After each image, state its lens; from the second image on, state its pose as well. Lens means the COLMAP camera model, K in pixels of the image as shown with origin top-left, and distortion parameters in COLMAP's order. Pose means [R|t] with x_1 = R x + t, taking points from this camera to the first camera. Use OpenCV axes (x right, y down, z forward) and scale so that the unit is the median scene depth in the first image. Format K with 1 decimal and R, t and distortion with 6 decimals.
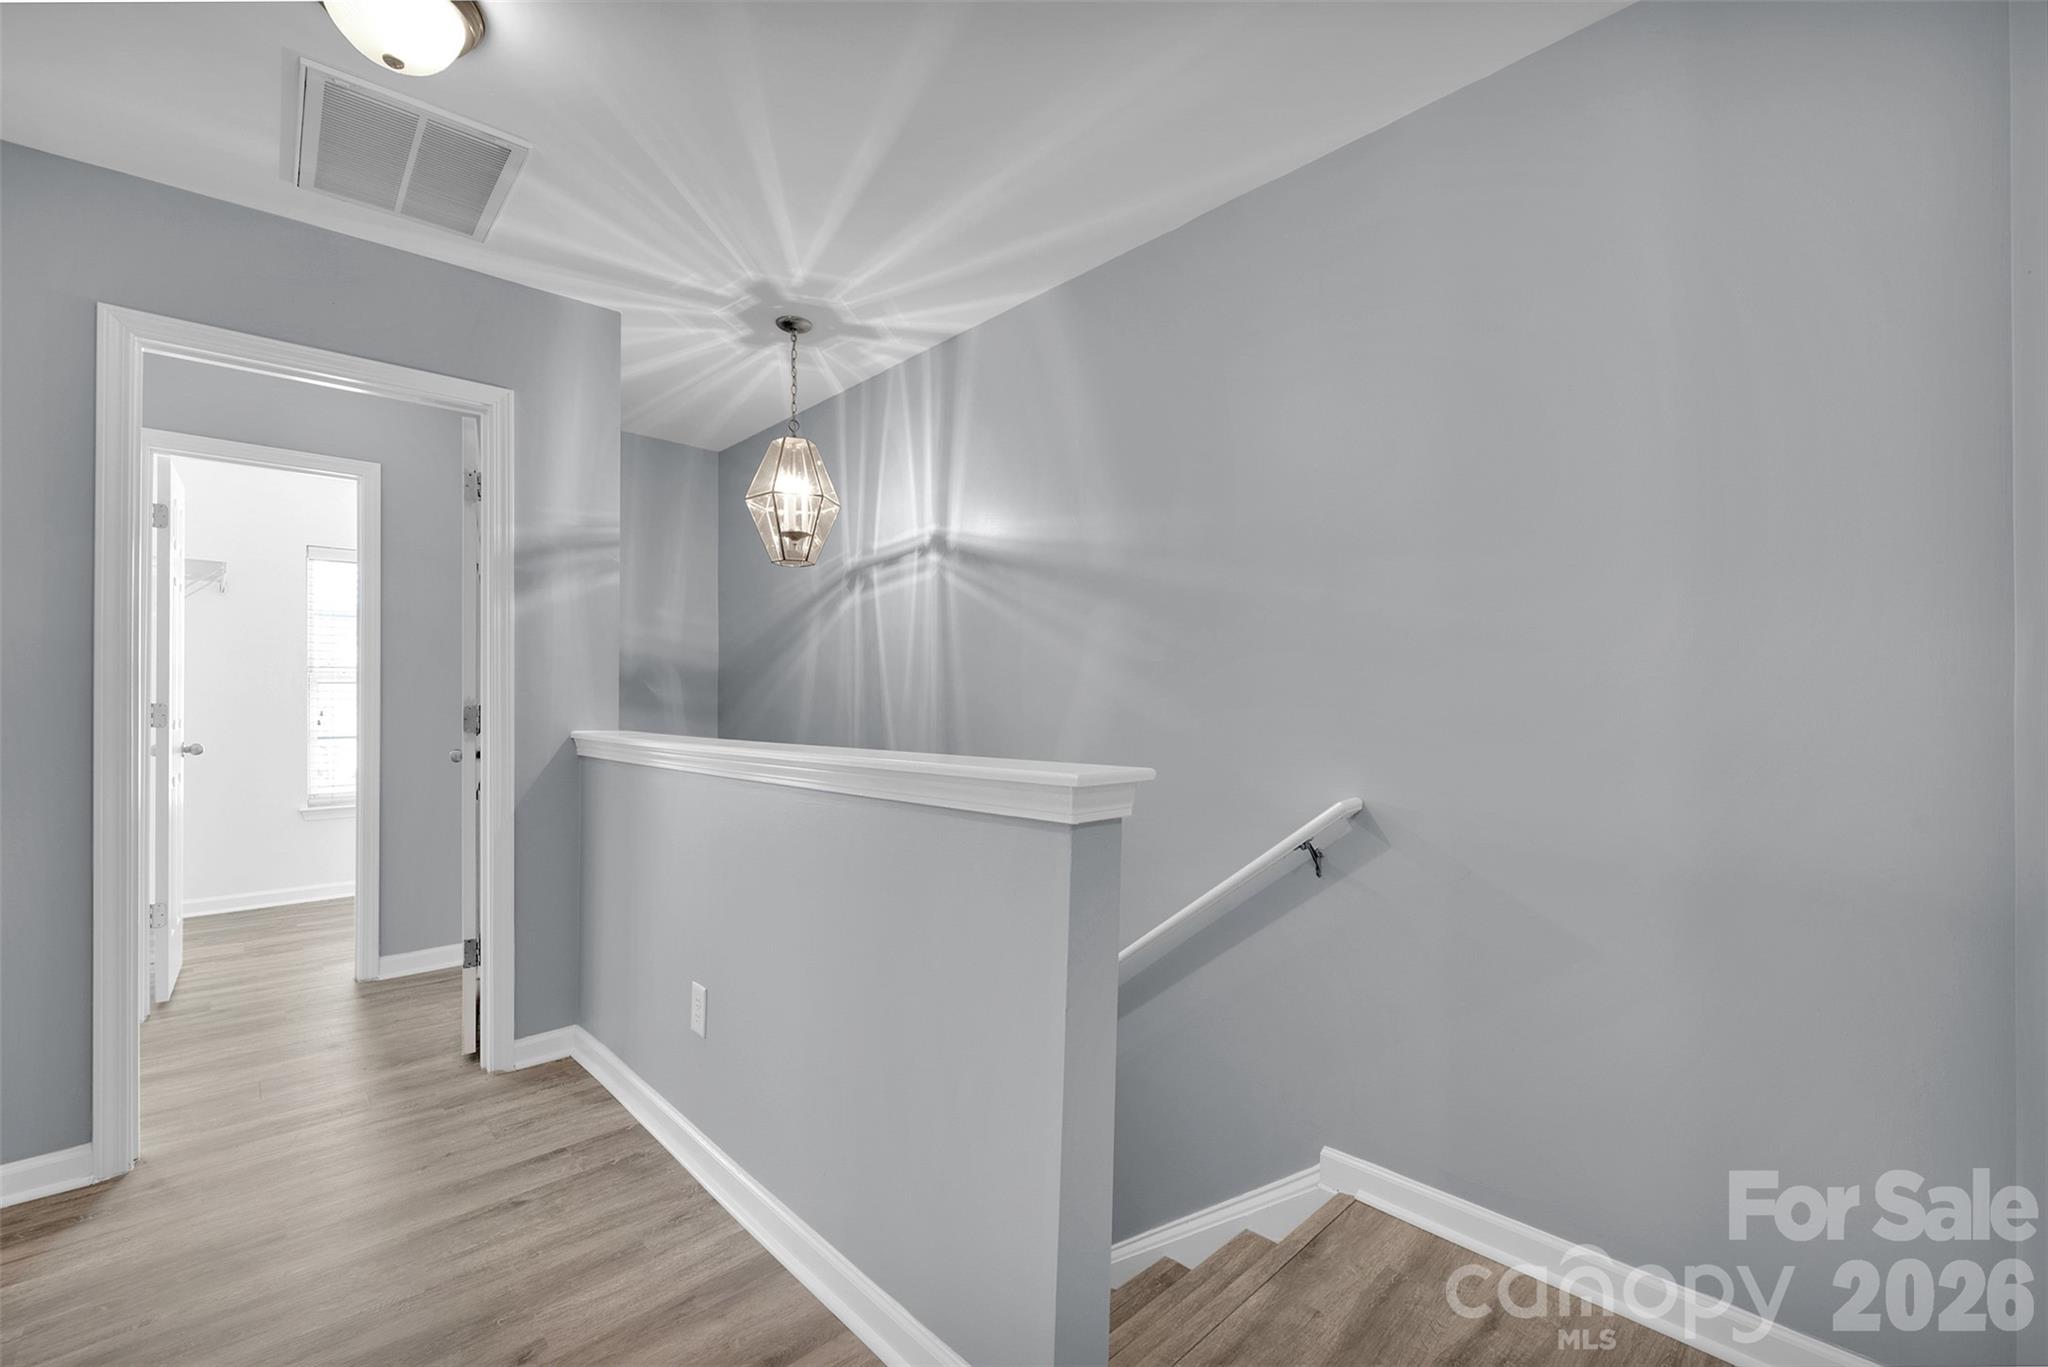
lens RADIAL K [[871.3, 0, 1031.3], [0, 871.3, 693.2], [0, 0, 1]] dist [0.002065, -0.001003]
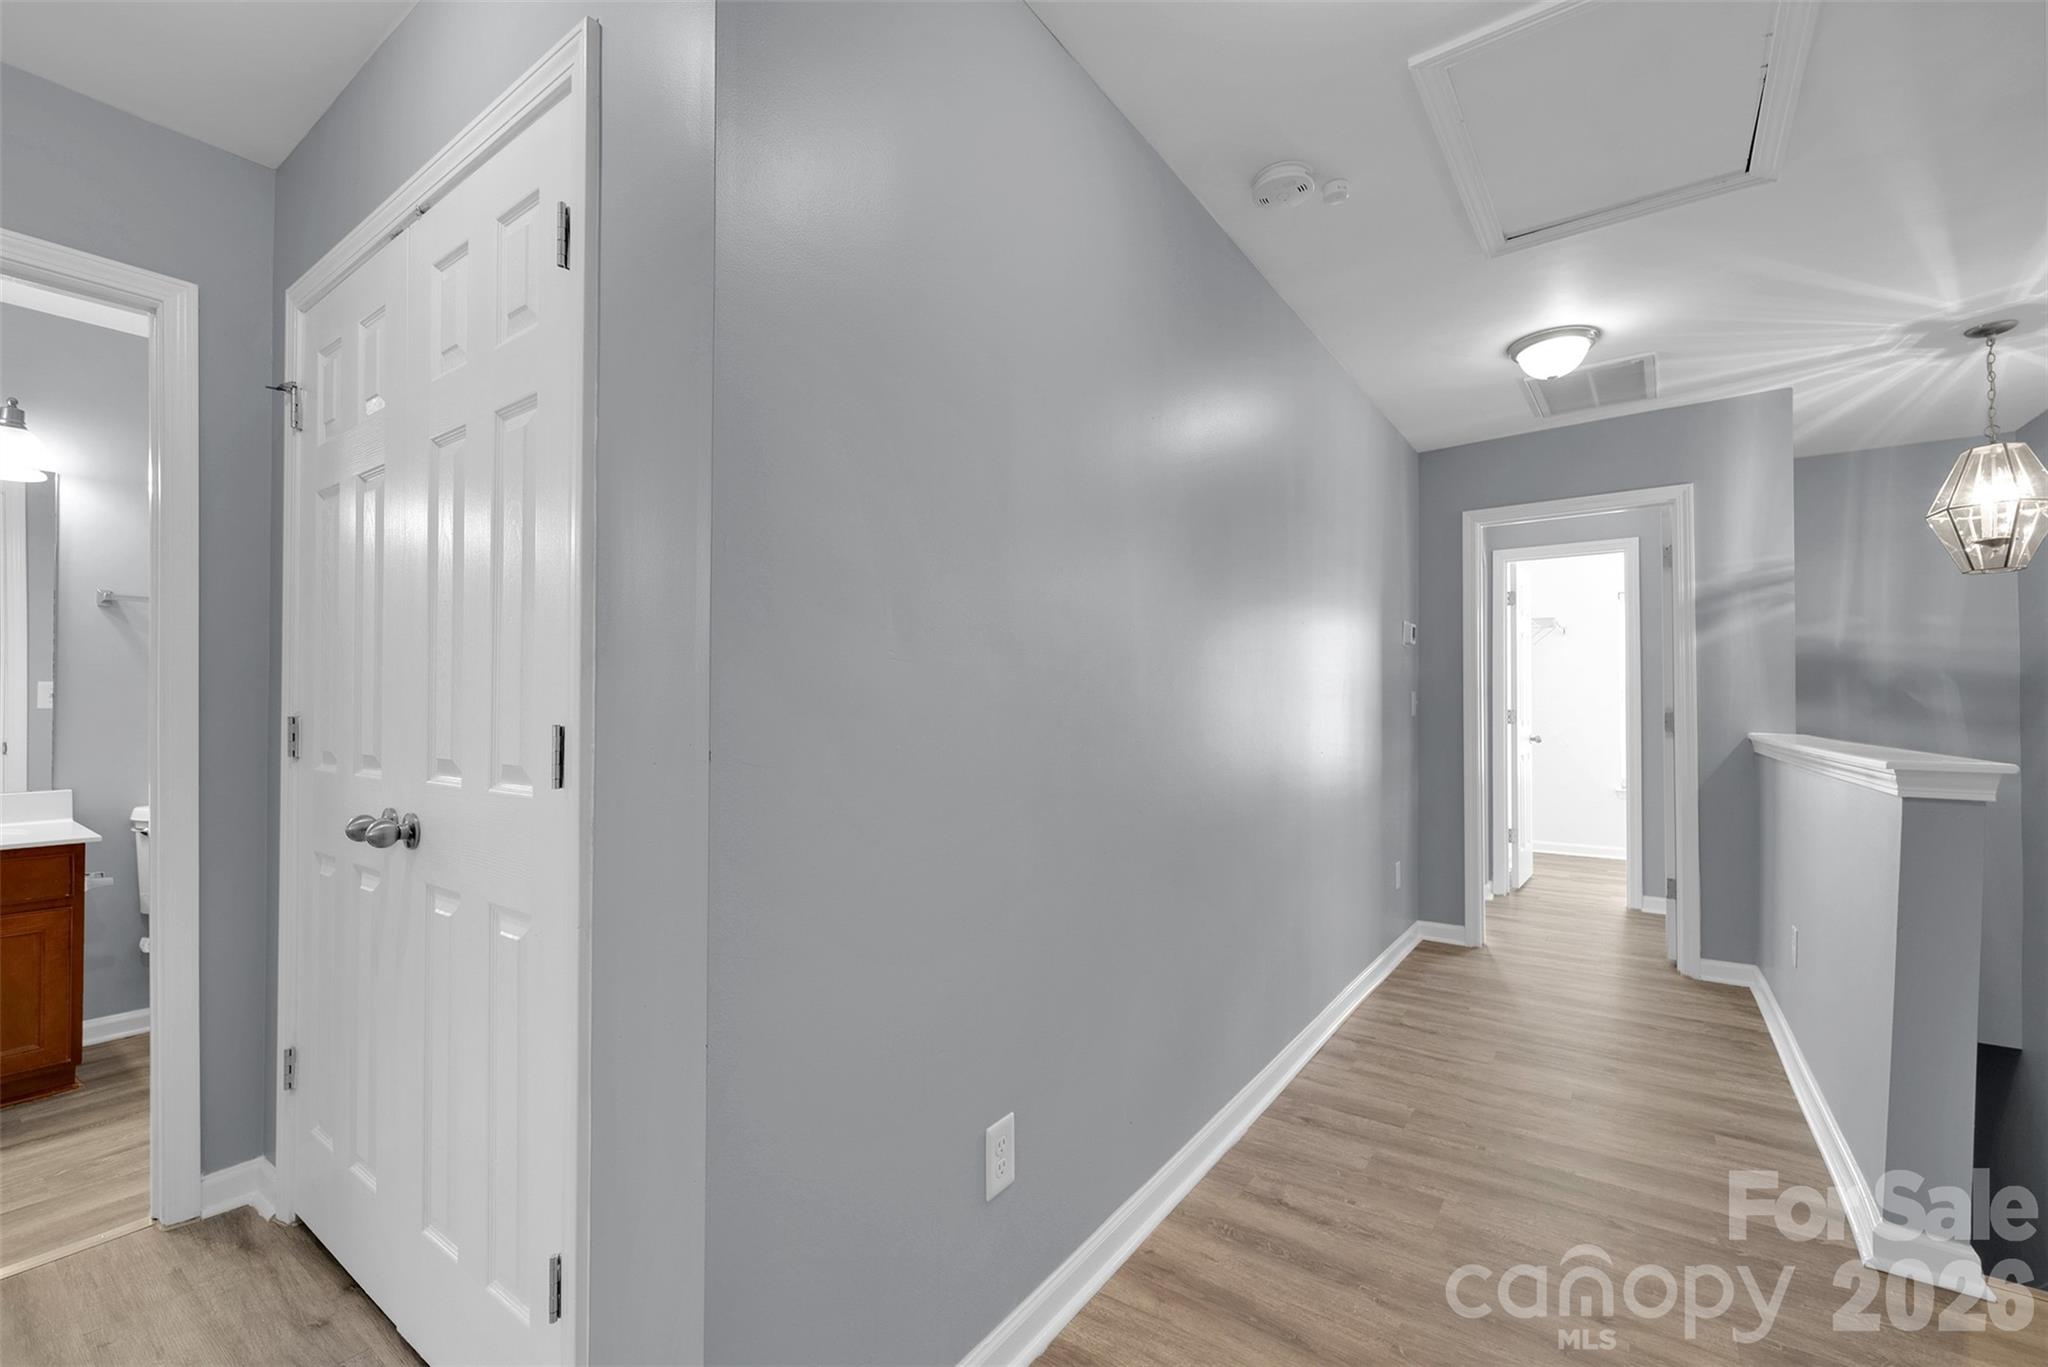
lens RADIAL K [[871.3, 0, 1024.8], [0, 871.3, 697.6], [0, 0, 1]] dist [0.002065, -0.001003]
pose [[0.208629, -0.010428, -0.977939, 0.502292], [0.006450, 0.999936, -0.009286, -0.003167], [0.977974, -0.004371, 0.208682, -0.302716]]
